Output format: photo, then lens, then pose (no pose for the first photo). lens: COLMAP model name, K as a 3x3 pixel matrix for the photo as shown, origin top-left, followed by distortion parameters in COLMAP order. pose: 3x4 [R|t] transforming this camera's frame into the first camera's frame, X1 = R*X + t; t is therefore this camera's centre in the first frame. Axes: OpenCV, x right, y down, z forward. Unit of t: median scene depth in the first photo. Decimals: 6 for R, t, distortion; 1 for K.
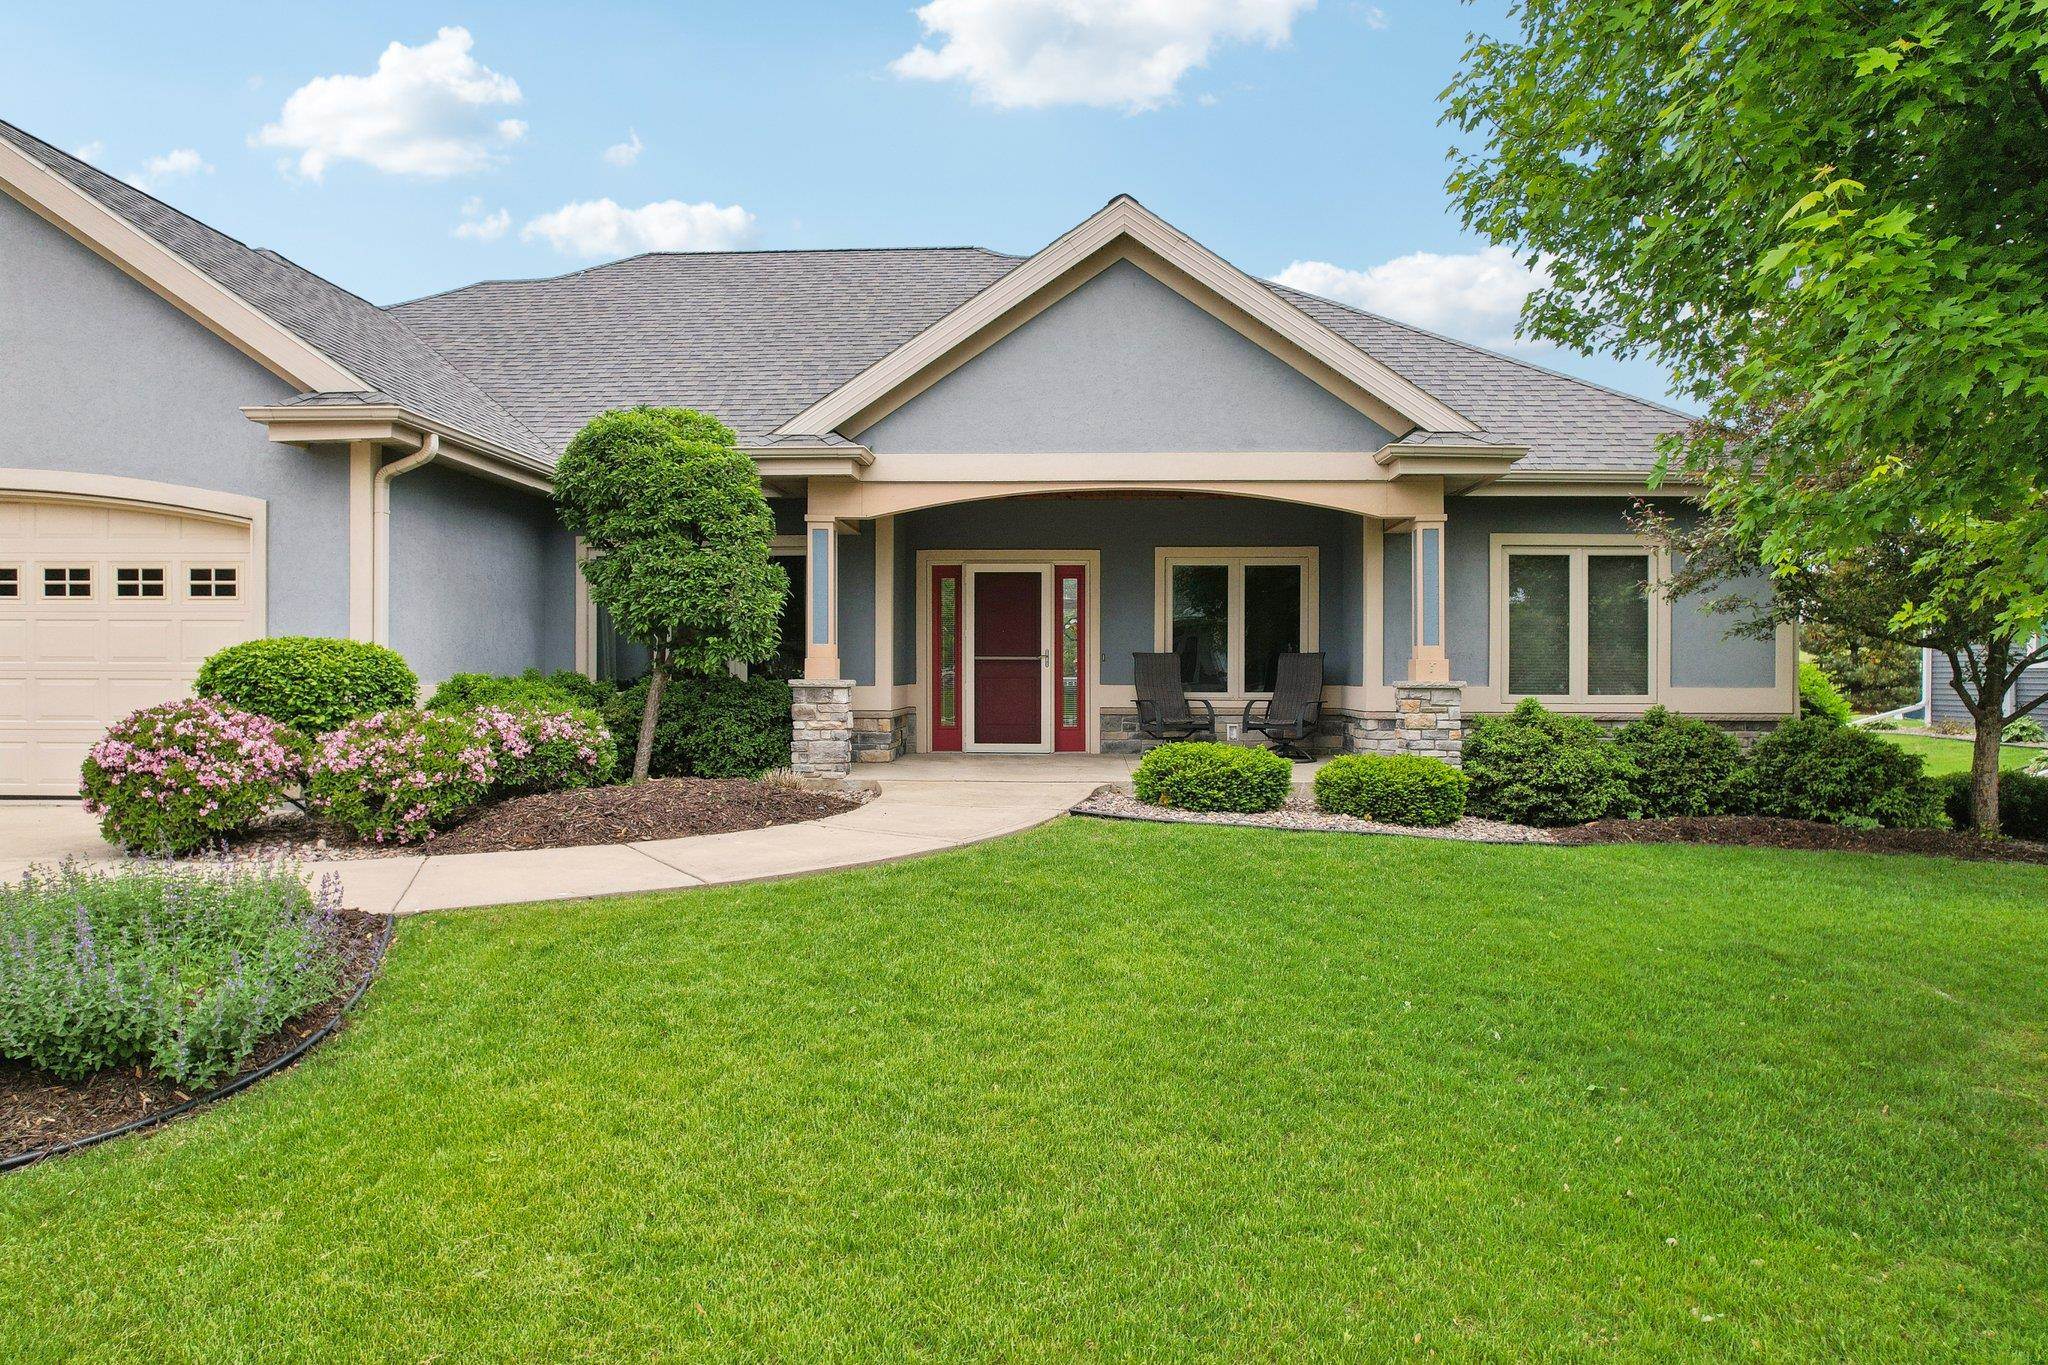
lens RADIAL K [[1309.0, 0, 1024.9], [0, 1309.0, 682.7], [0, 0, 1]] dist [-0.084131, 0.073450]
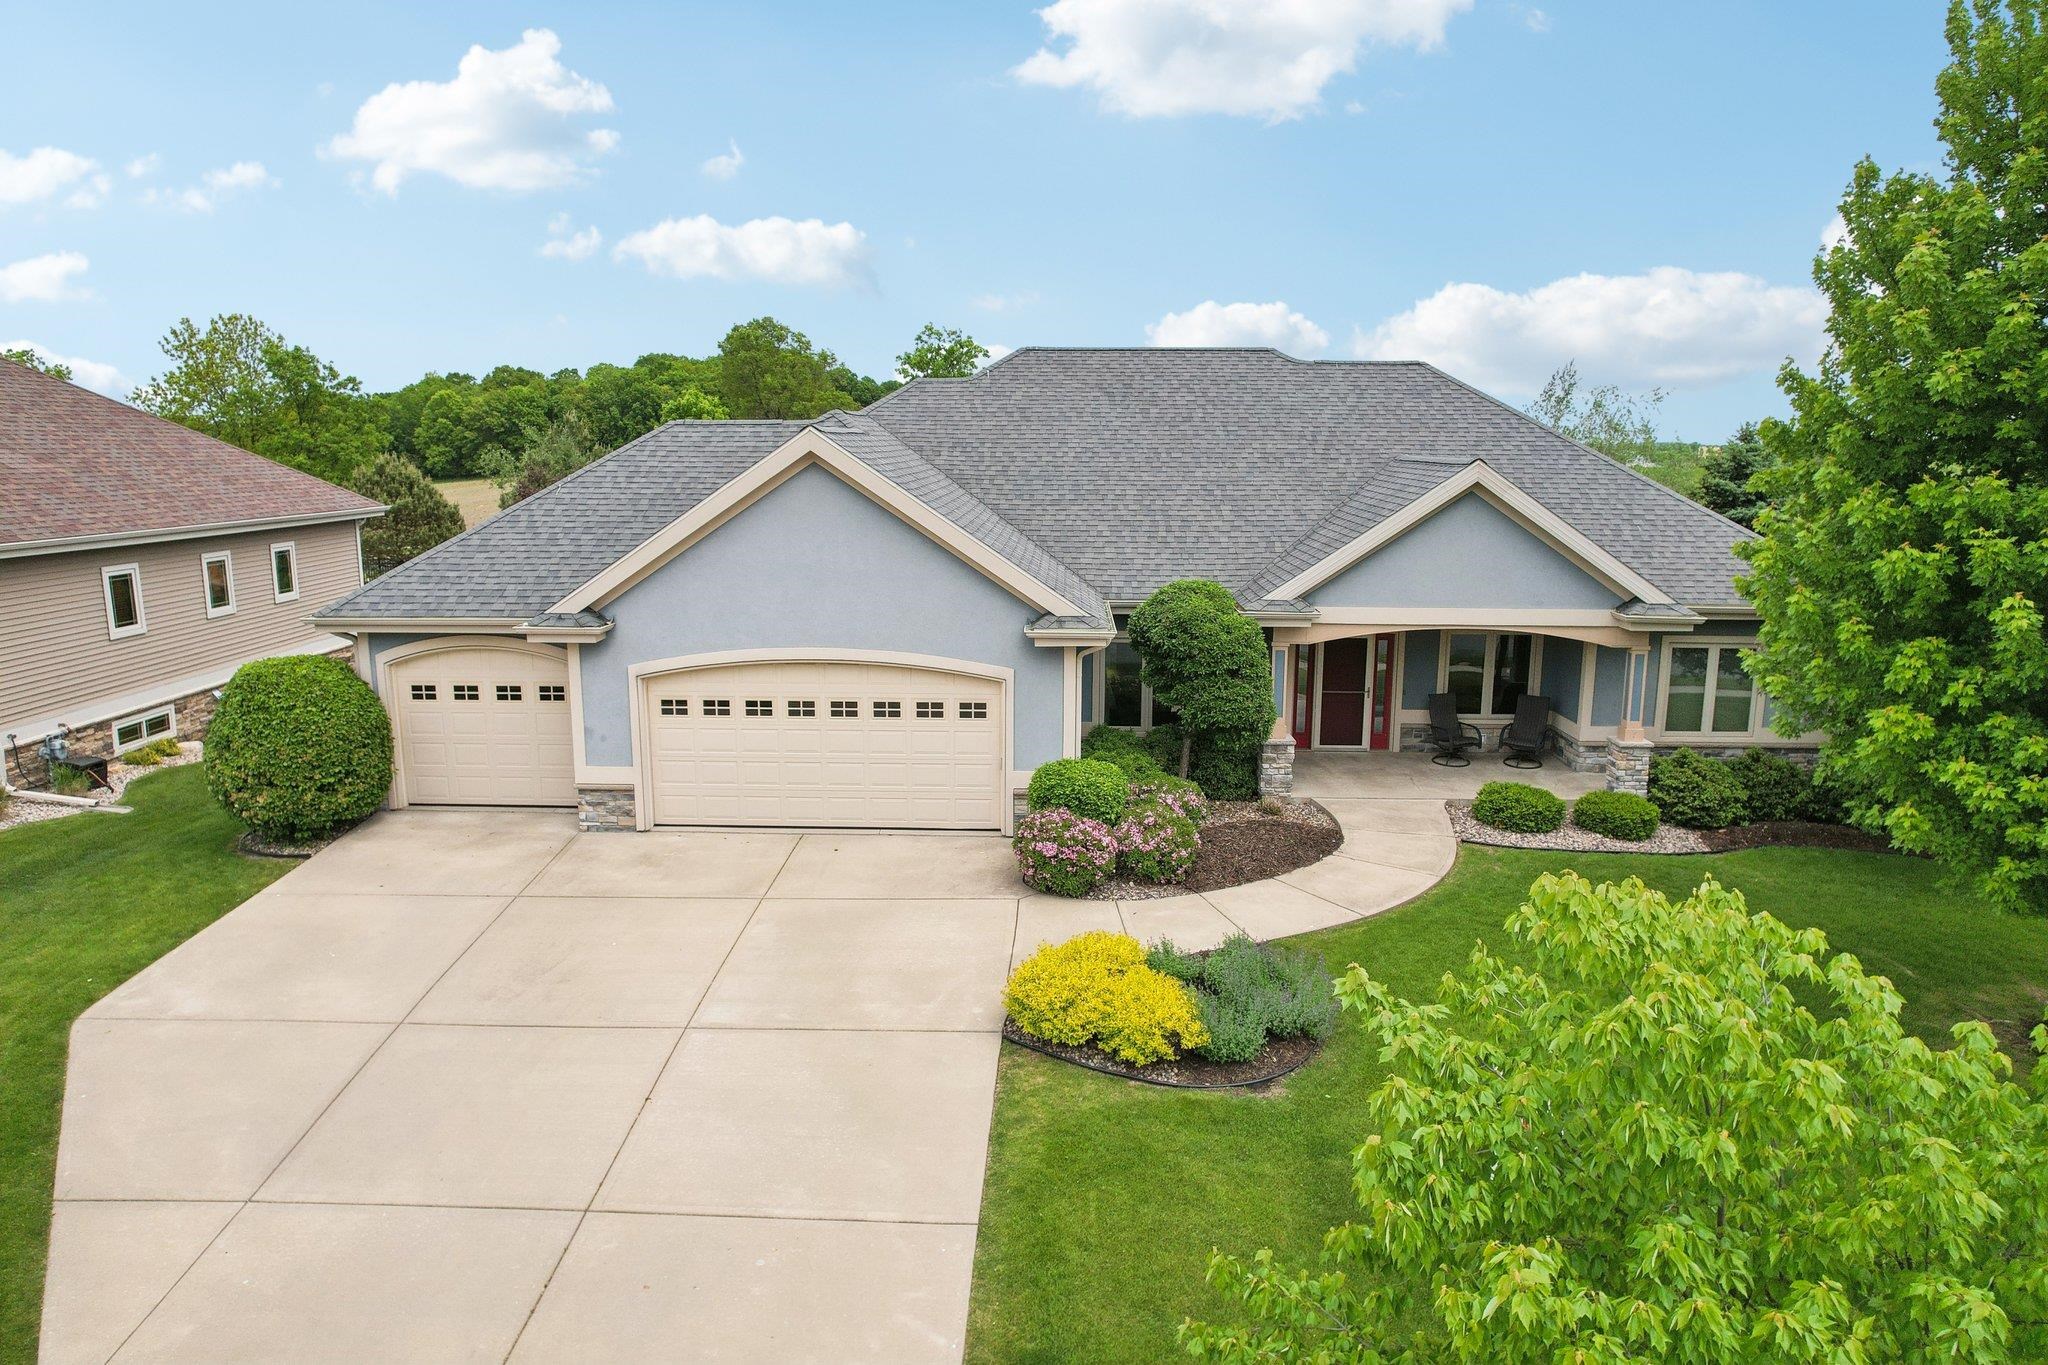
lens RADIAL K [[1309.0, 0, 1024.9], [0, 1309.0, 682.7], [0, 0, 1]] dist [-0.084131, 0.073450]
pose [[0.999901, -0.002098, 0.013940, -0.546353], [-0.000388, 0.984400, 0.175946, -0.399251], [-0.014091, -0.175934, 0.984301, -0.699457]]
